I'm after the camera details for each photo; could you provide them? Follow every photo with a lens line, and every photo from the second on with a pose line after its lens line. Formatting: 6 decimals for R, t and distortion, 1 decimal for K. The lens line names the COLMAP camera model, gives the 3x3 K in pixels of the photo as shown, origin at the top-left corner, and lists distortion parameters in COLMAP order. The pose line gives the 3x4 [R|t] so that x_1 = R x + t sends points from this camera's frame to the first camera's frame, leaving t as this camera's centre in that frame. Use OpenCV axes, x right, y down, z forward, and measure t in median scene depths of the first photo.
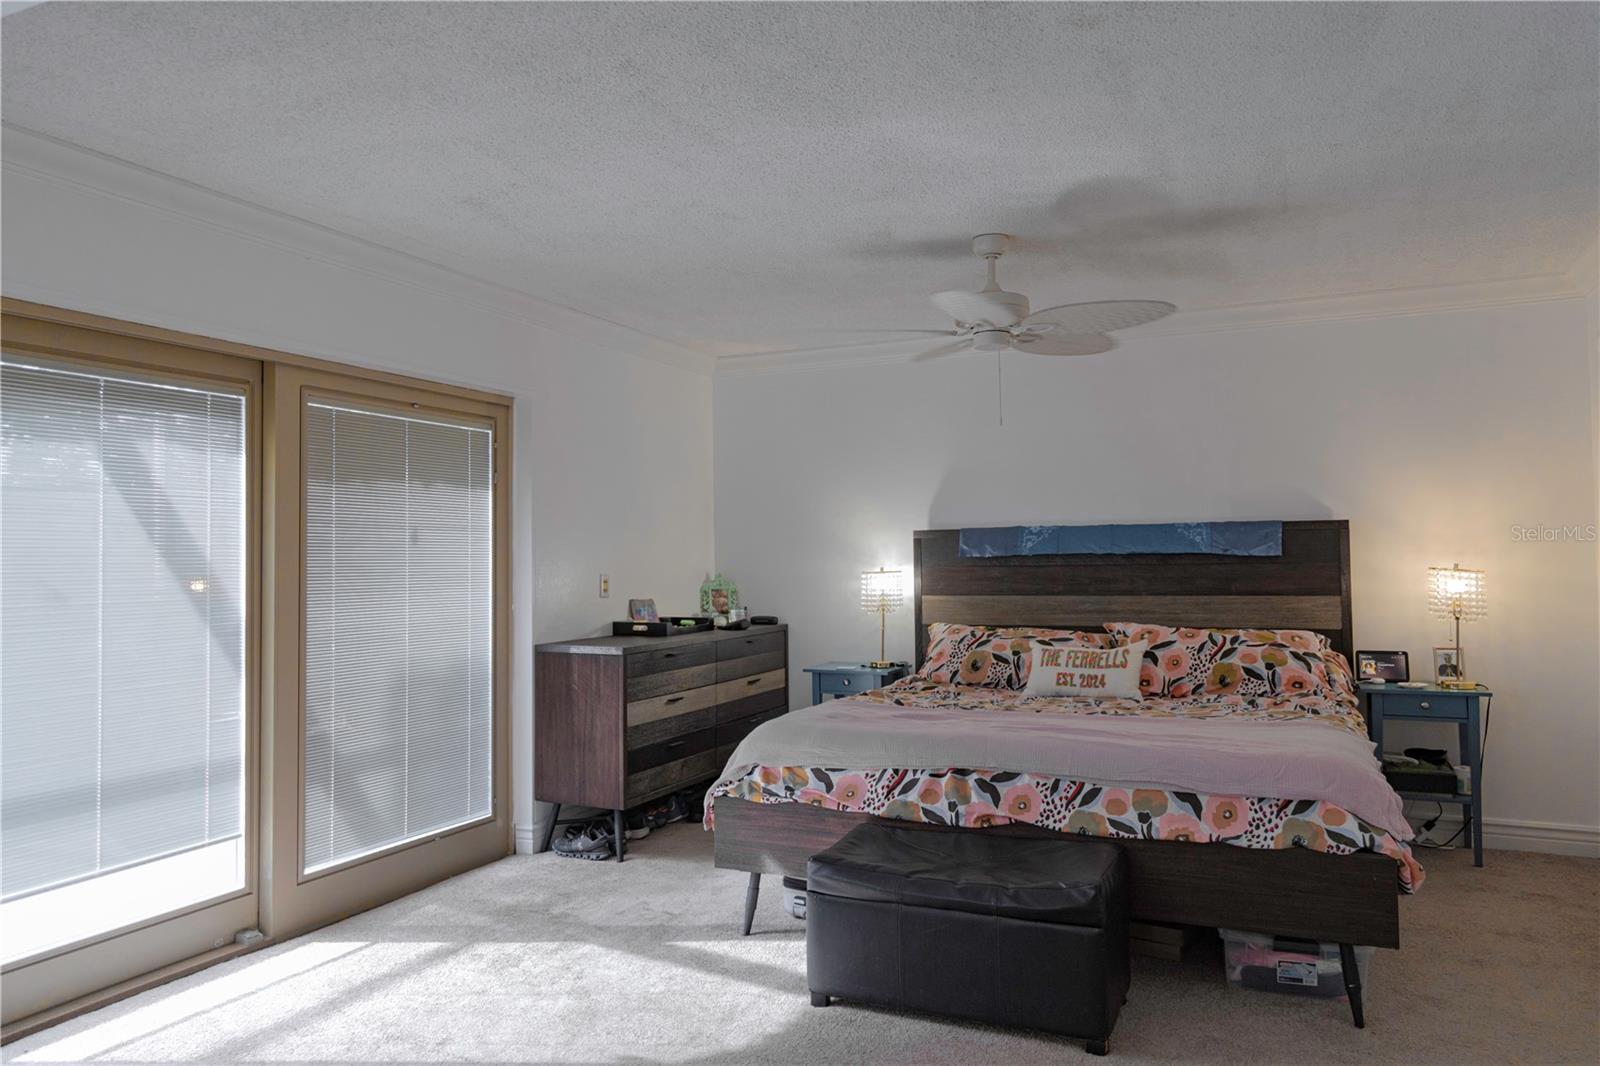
lens RADIAL K [[1098.2, 0, 800.0], [0, 1098.2, 533.0], [0, 0, 1]] dist [0.005595, 0.001455]
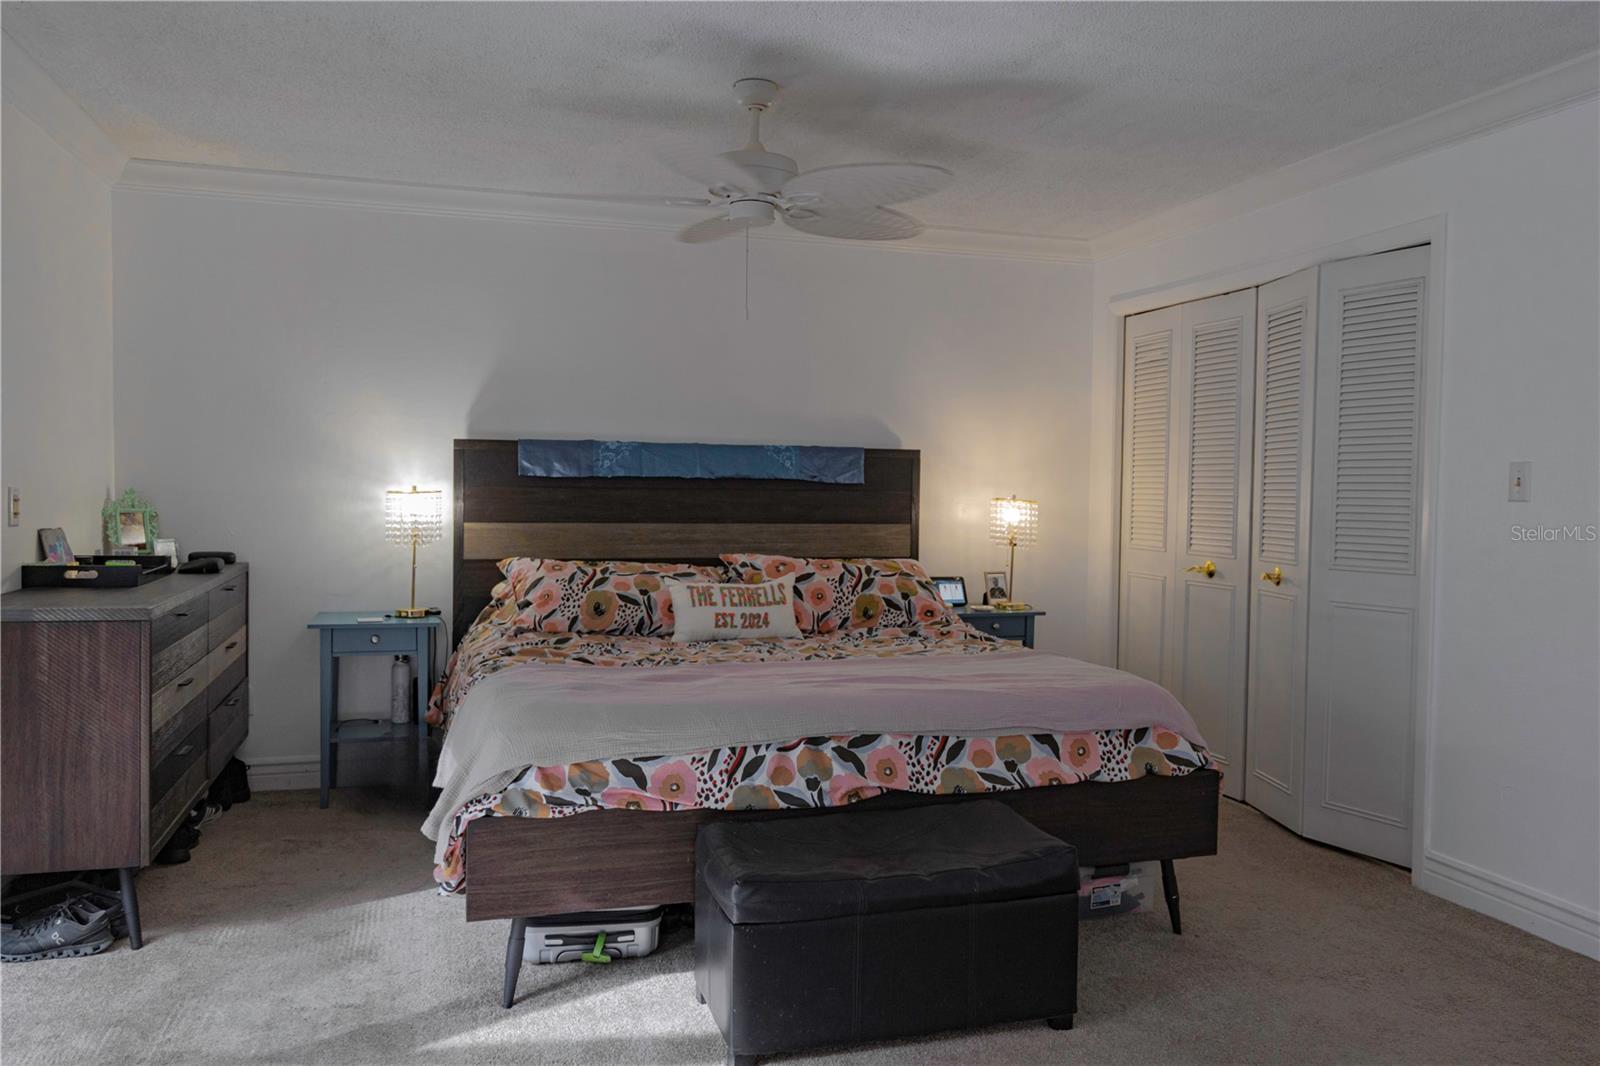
lens RADIAL K [[1175.5, 0, 800.0], [0, 1175.5, 533.0], [0, 0, 1]] dist [0.006719, 0.001578]
pose [[0.751701, -0.004395, 0.659489, -0.405067], [-0.041371, 0.997694, 0.053804, 0.014274], [-0.658205, -0.067728, 0.749786, 0.330083]]
